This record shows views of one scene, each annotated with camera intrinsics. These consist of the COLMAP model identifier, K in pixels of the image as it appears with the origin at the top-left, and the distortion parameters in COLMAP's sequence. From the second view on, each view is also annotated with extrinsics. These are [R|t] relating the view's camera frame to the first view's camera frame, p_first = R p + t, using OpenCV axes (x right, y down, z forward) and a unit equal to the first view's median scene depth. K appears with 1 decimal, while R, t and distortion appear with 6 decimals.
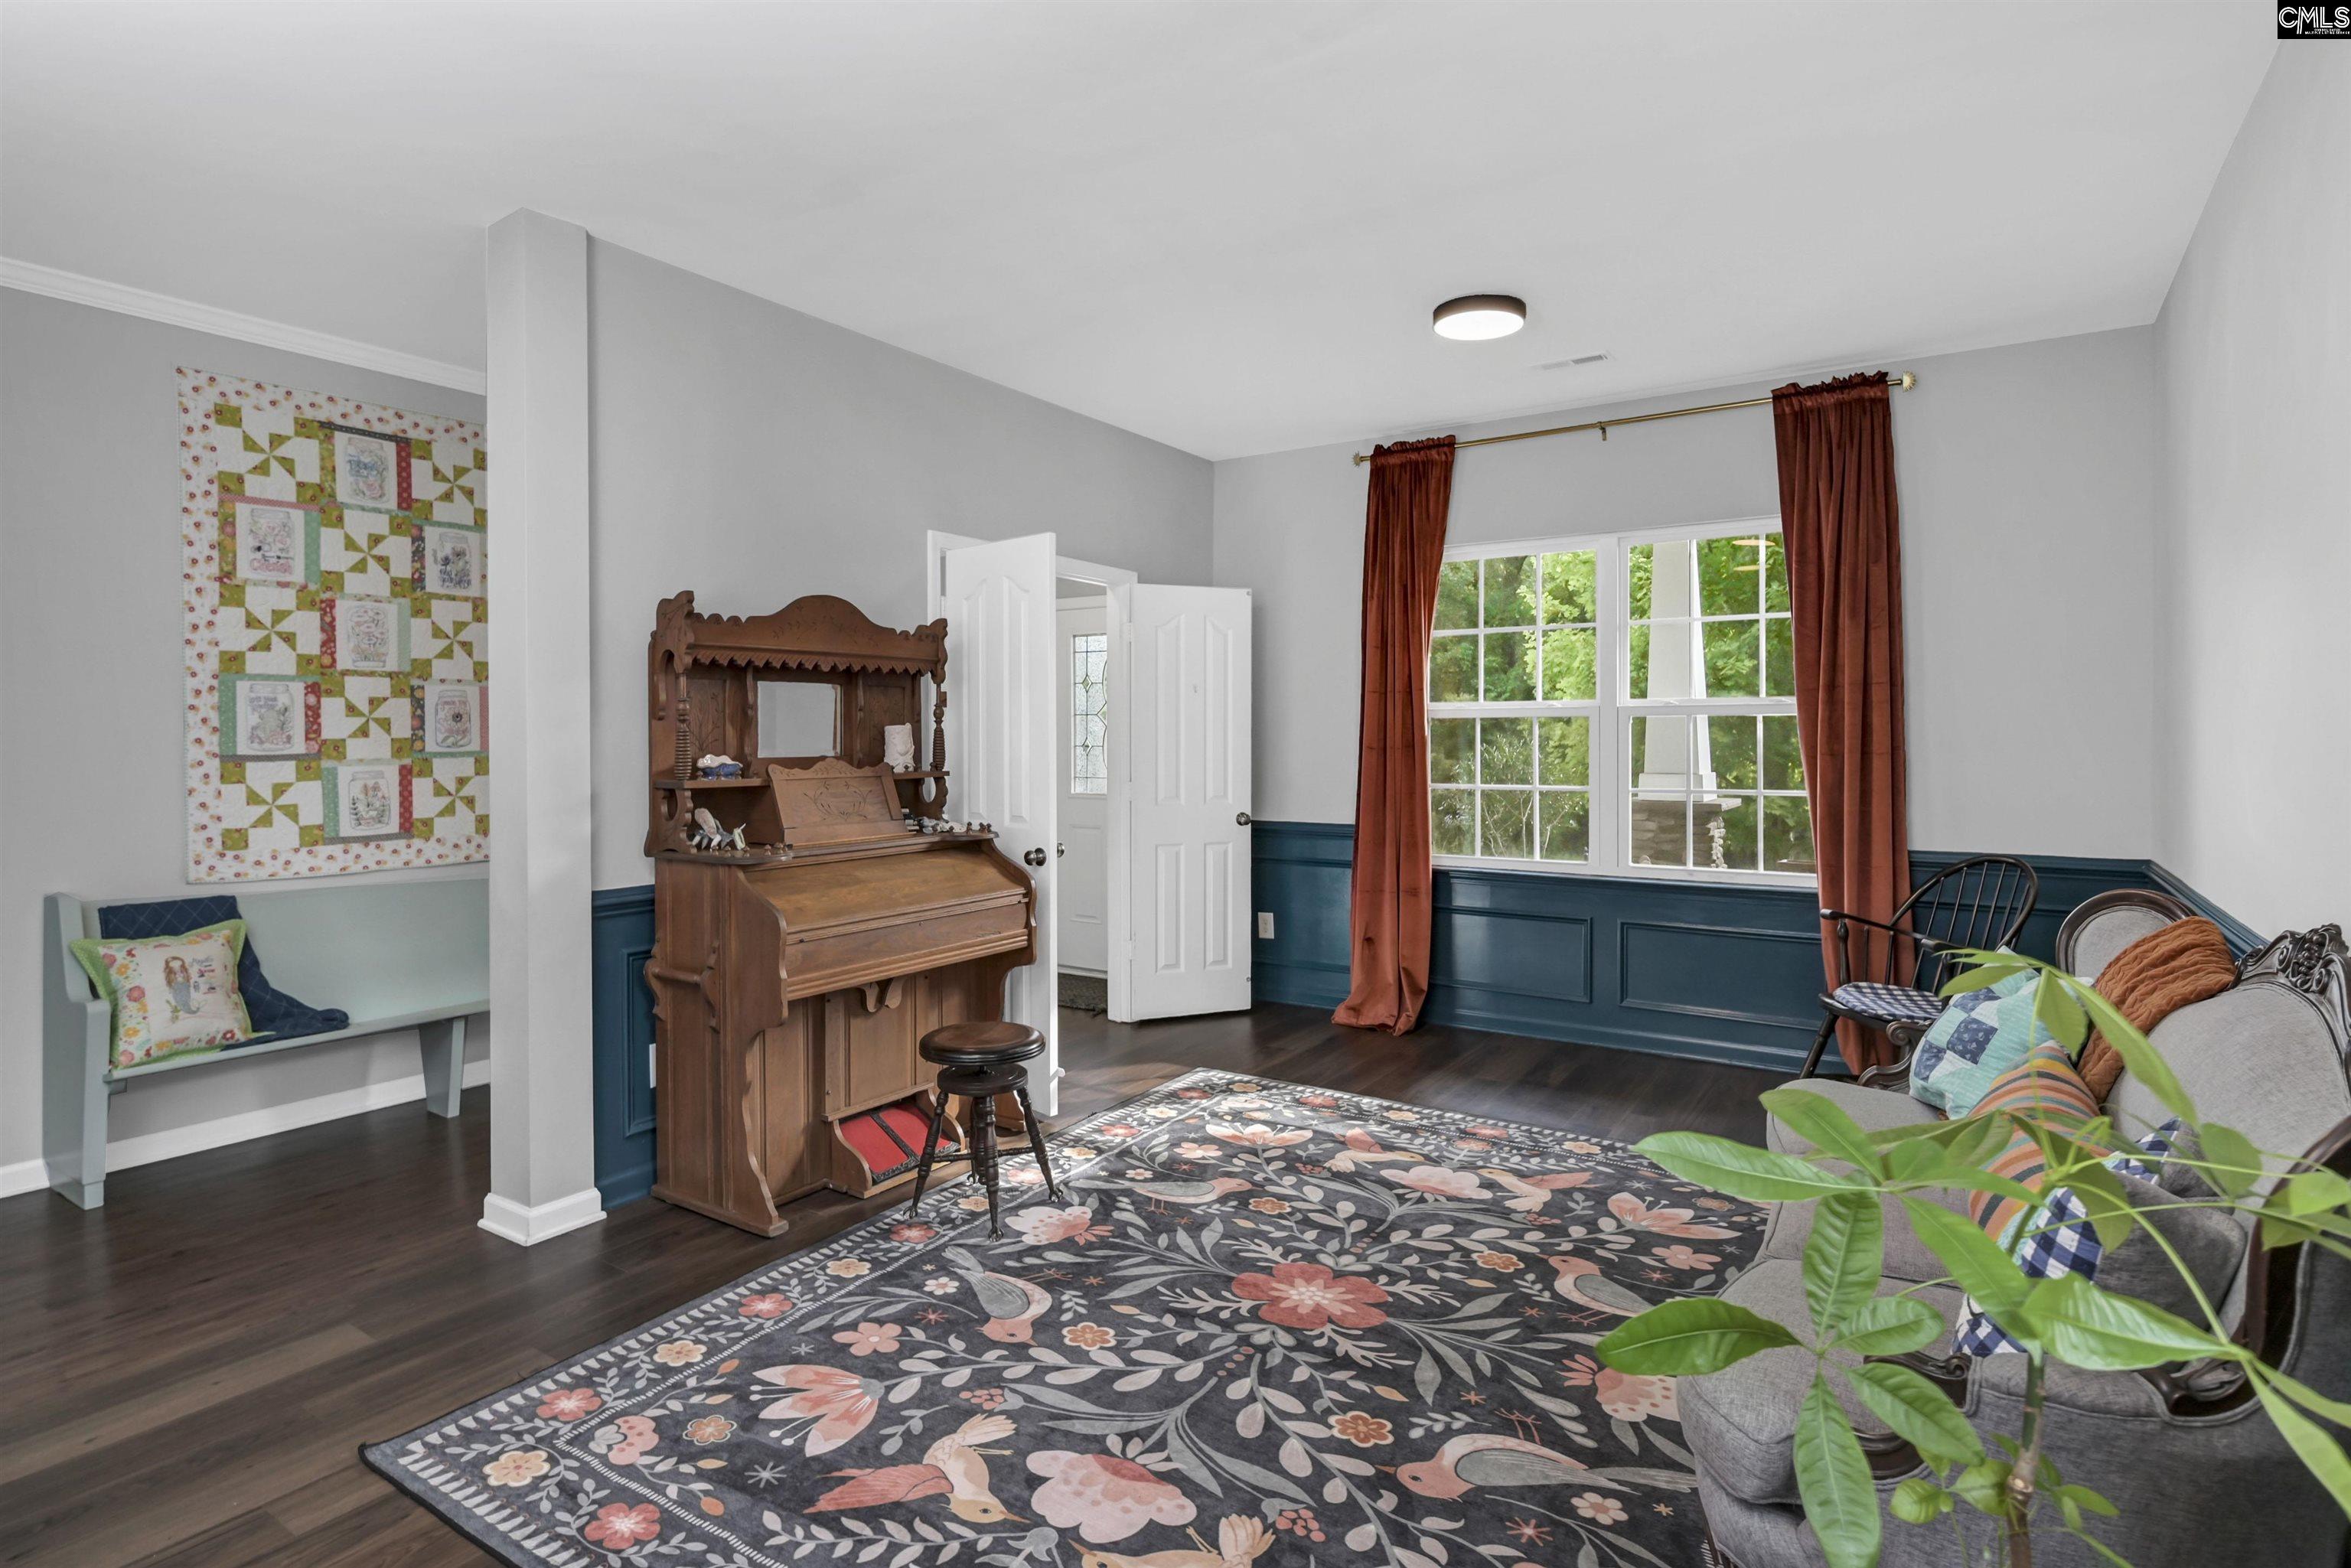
lens RADIAL K [[1200.8, 0, 1202.9], [0, 1200.8, 747.4], [0, 0, 1]] dist [-0.002058, -0.005021]
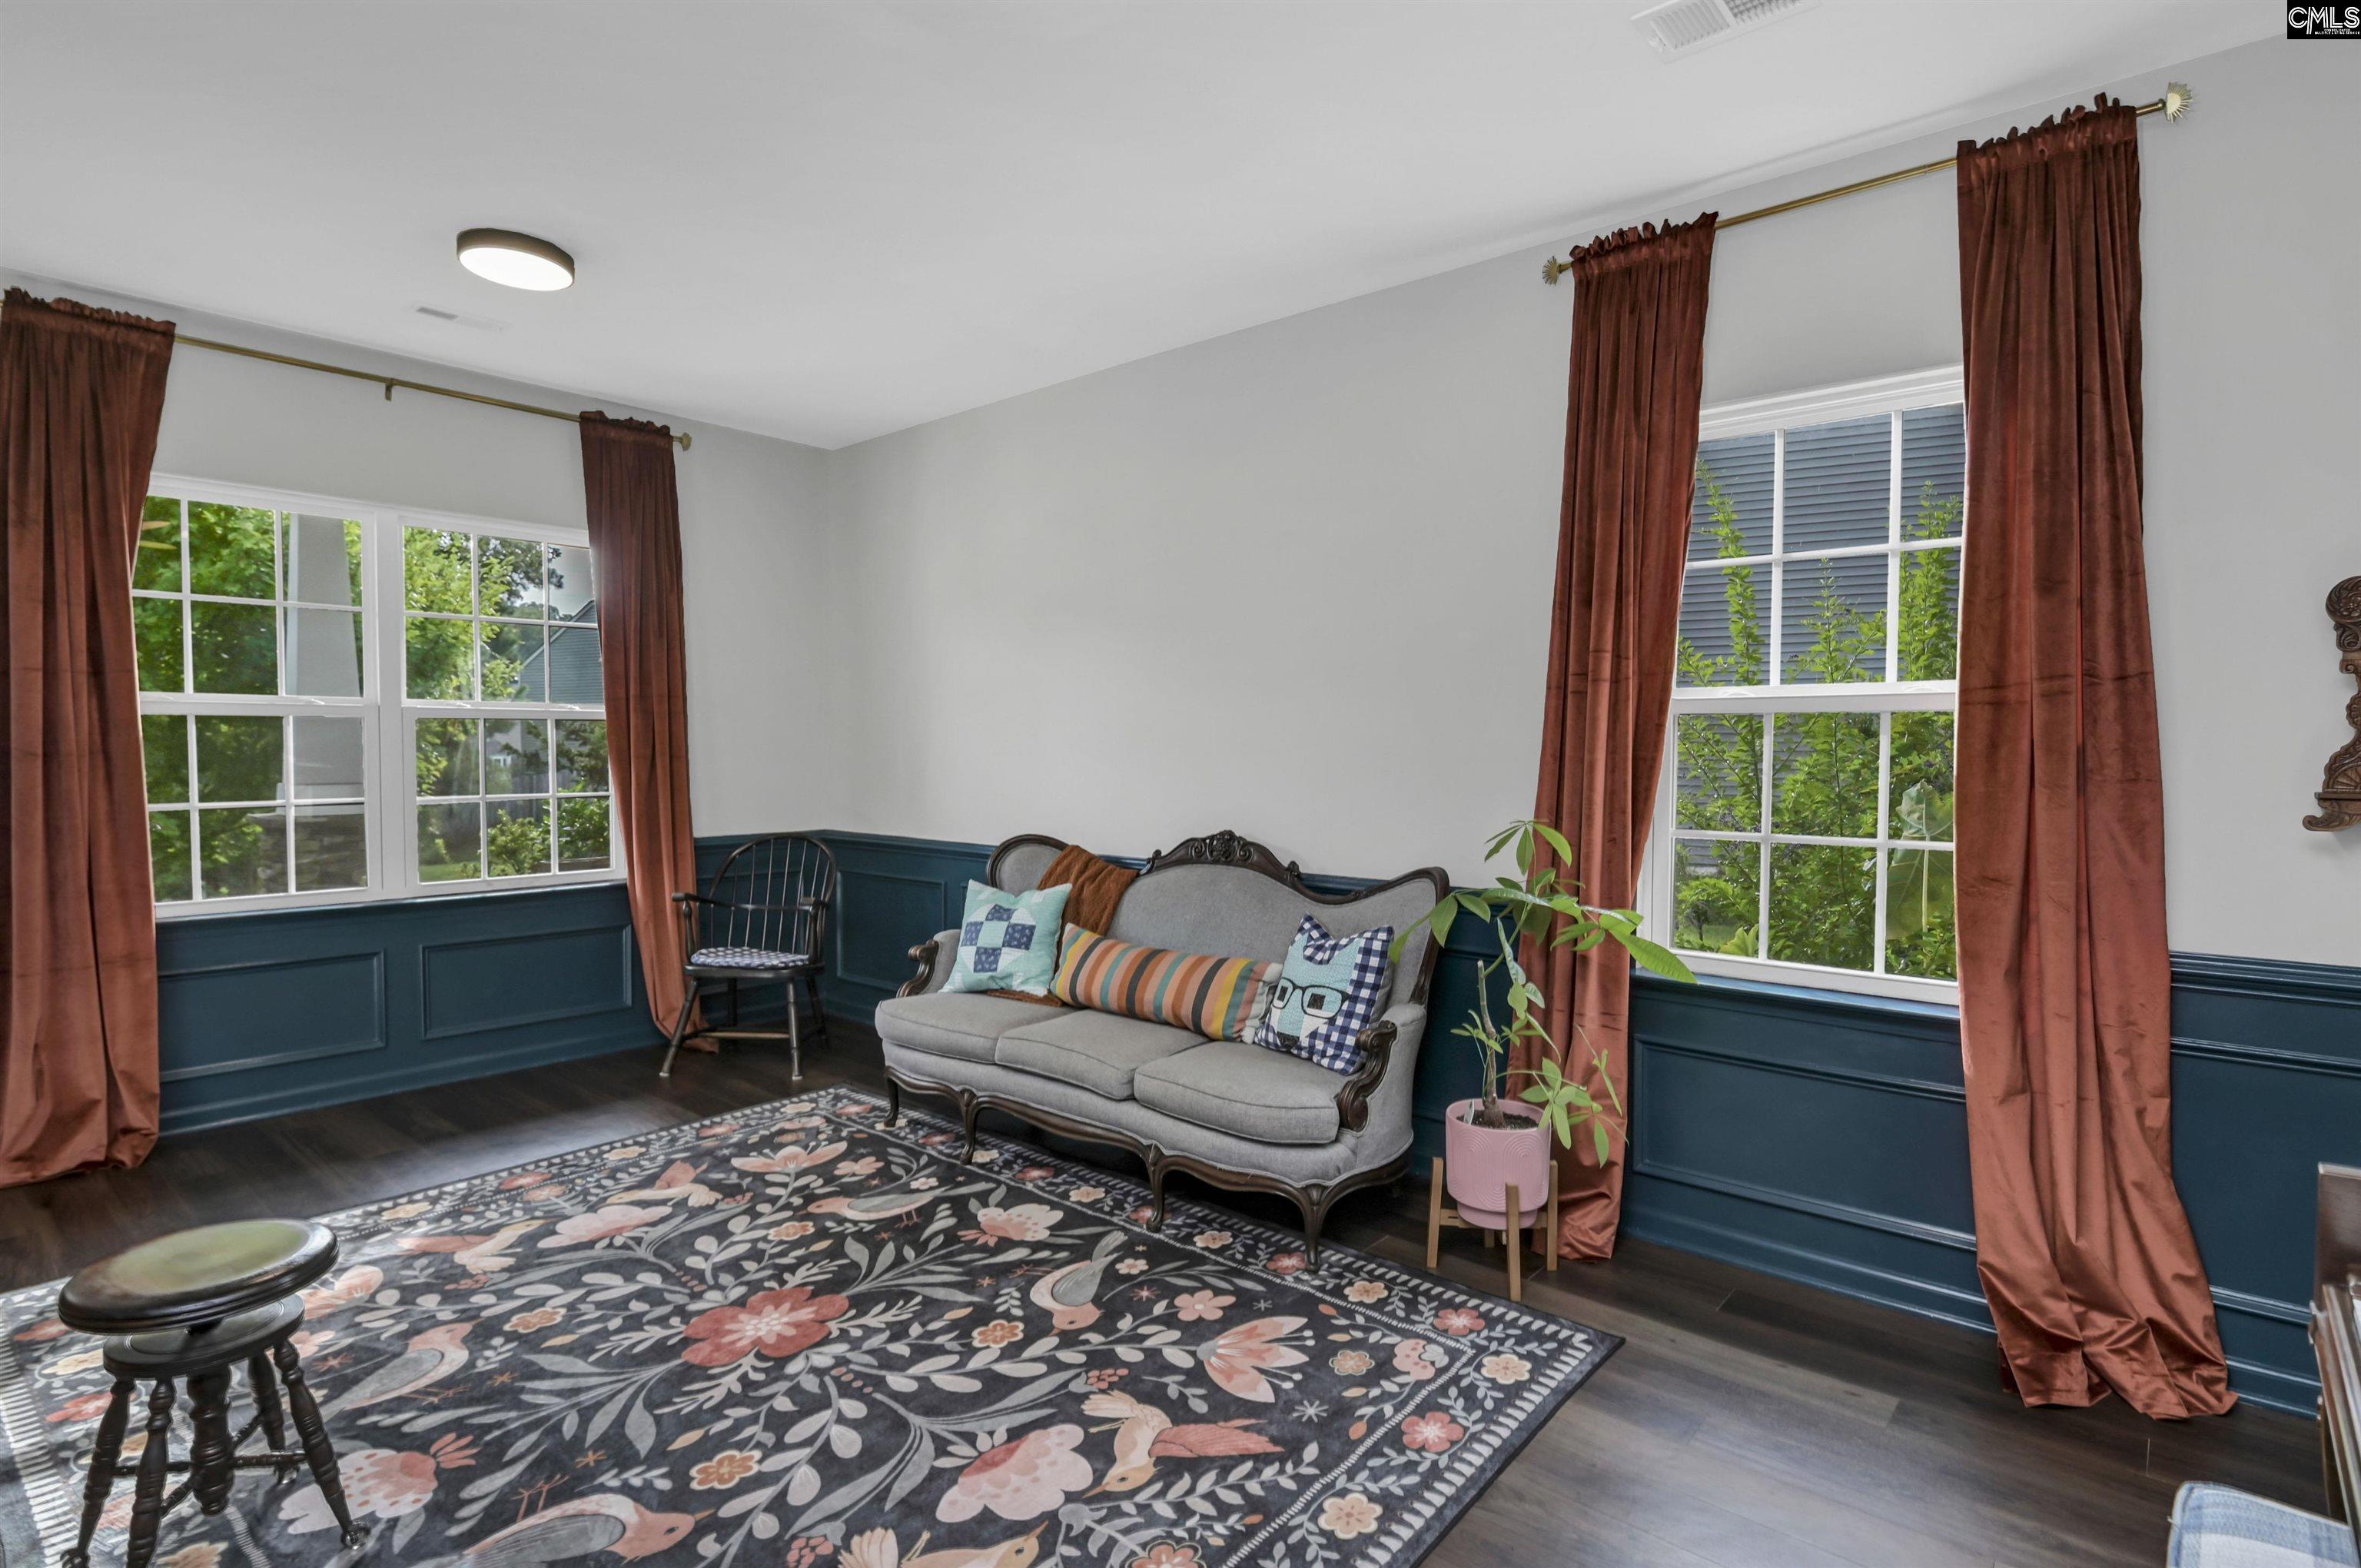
lens RADIAL K [[1206.0, 0, 1173.6], [0, 1206.0, 788.2], [0, 0, 1]] dist [-0.002058, -0.005021]
pose [[0.113997, -0.029317, 0.993048, -0.755506], [0.007234, 0.999562, 0.028679, 0.007677], [-0.993455, 0.003914, 0.114159, 0.533115]]
